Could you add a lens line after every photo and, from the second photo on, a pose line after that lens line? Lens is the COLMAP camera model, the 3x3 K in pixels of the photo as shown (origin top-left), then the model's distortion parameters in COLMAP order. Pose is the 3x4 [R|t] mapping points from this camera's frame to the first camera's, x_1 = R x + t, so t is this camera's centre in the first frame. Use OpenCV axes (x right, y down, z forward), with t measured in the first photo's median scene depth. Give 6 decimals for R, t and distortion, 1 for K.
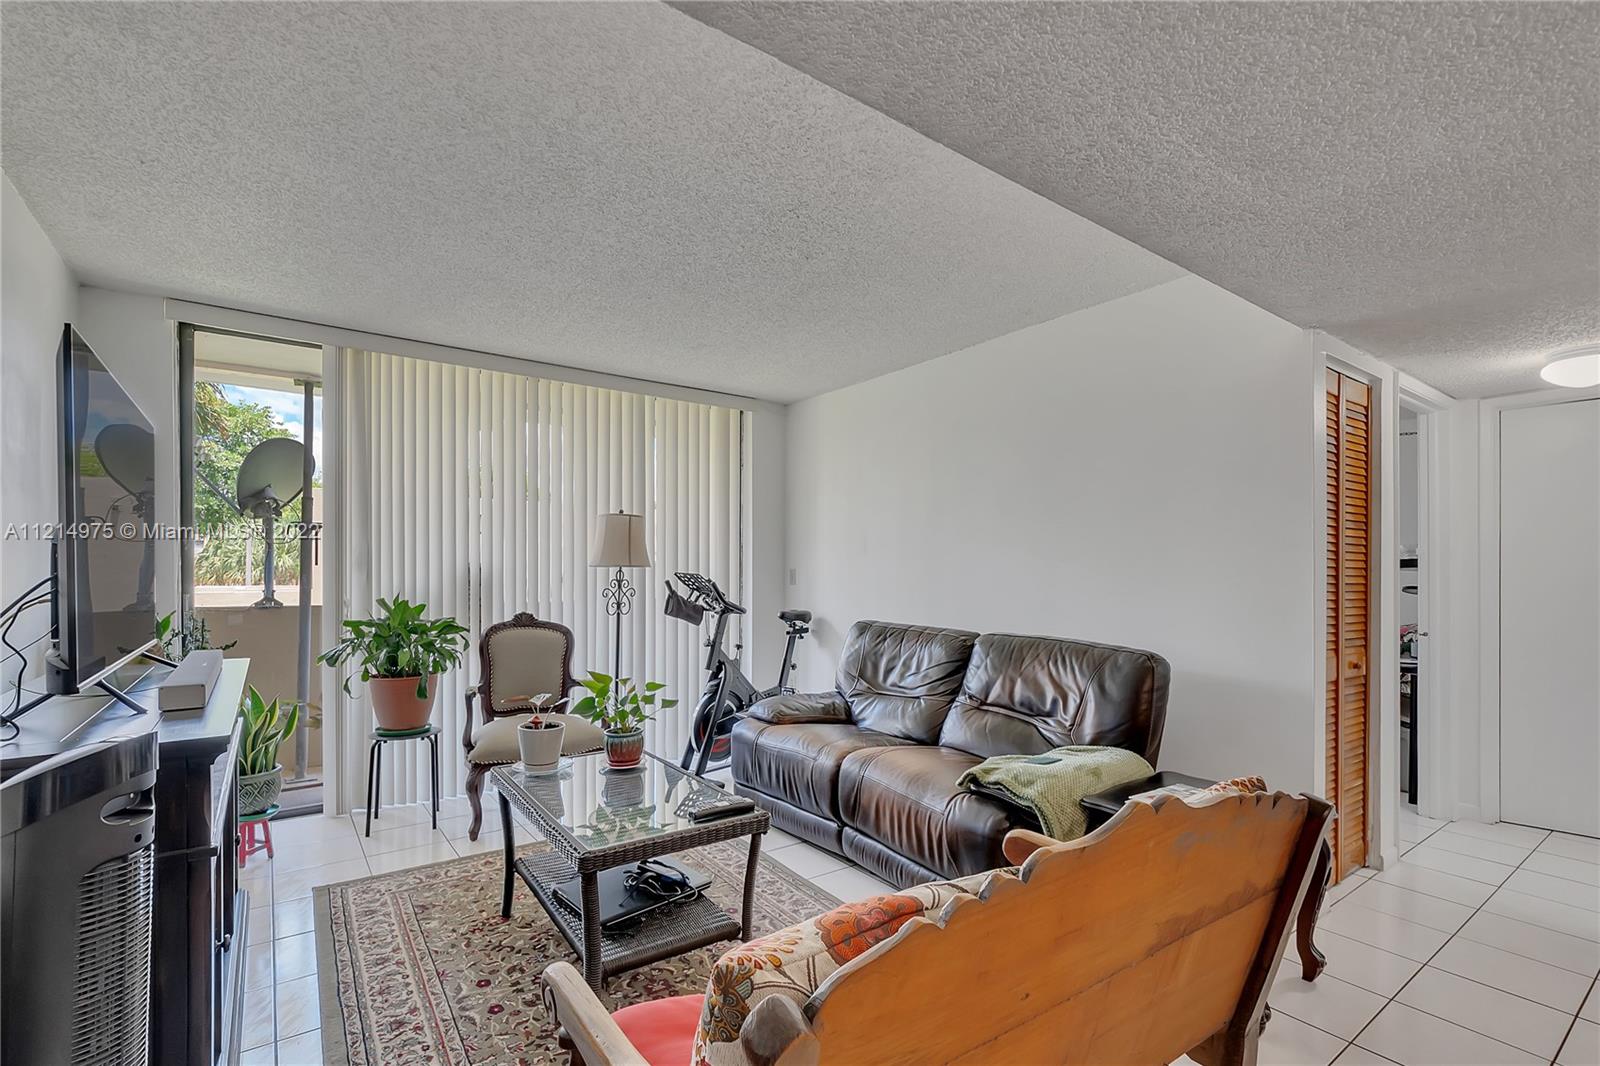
lens RADIAL K [[729.6, 0, 800.0], [0, 729.6, 533.0], [0, 0, 1]] dist [0.000367, 0.000211]
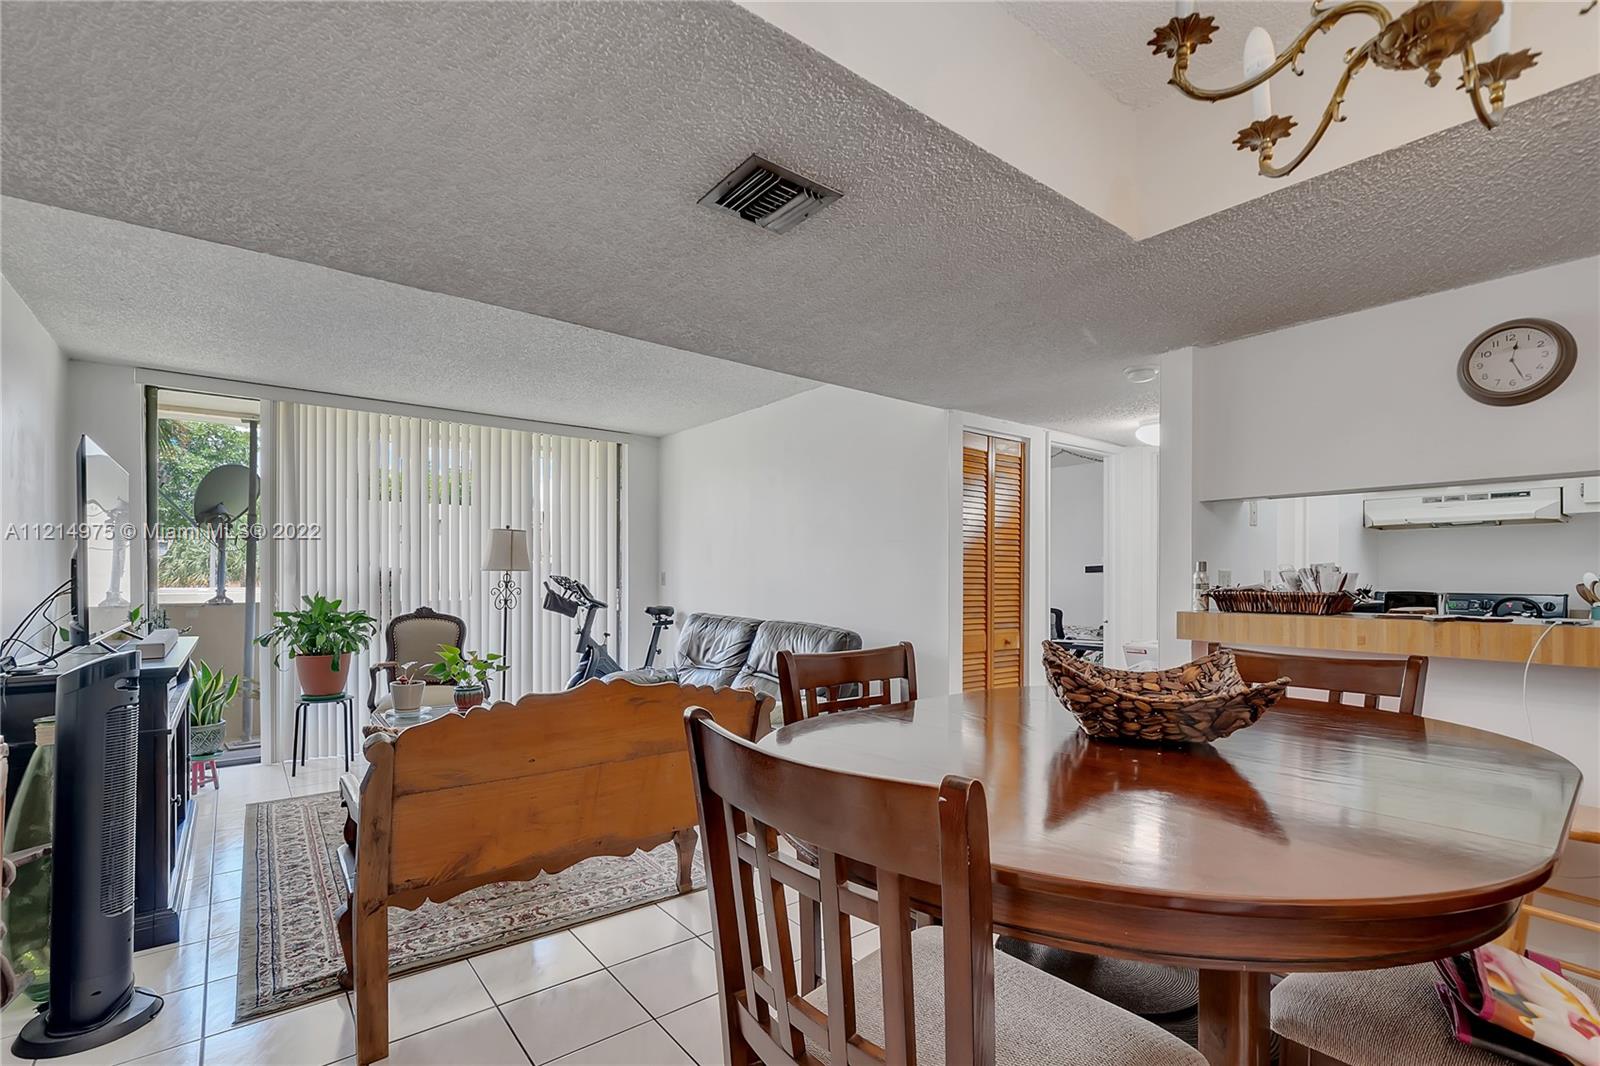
lens RADIAL K [[717.6, 0, 802.1], [0, 717.6, 537.9], [0, 0, 1]] dist [-0.000419, -0.000645]
pose [[0.999216, 0.002098, 0.039529, 0.241561], [-0.002214, 0.999993, 0.002875, -0.017467], [-0.039523, -0.002960, 0.999214, -0.291184]]
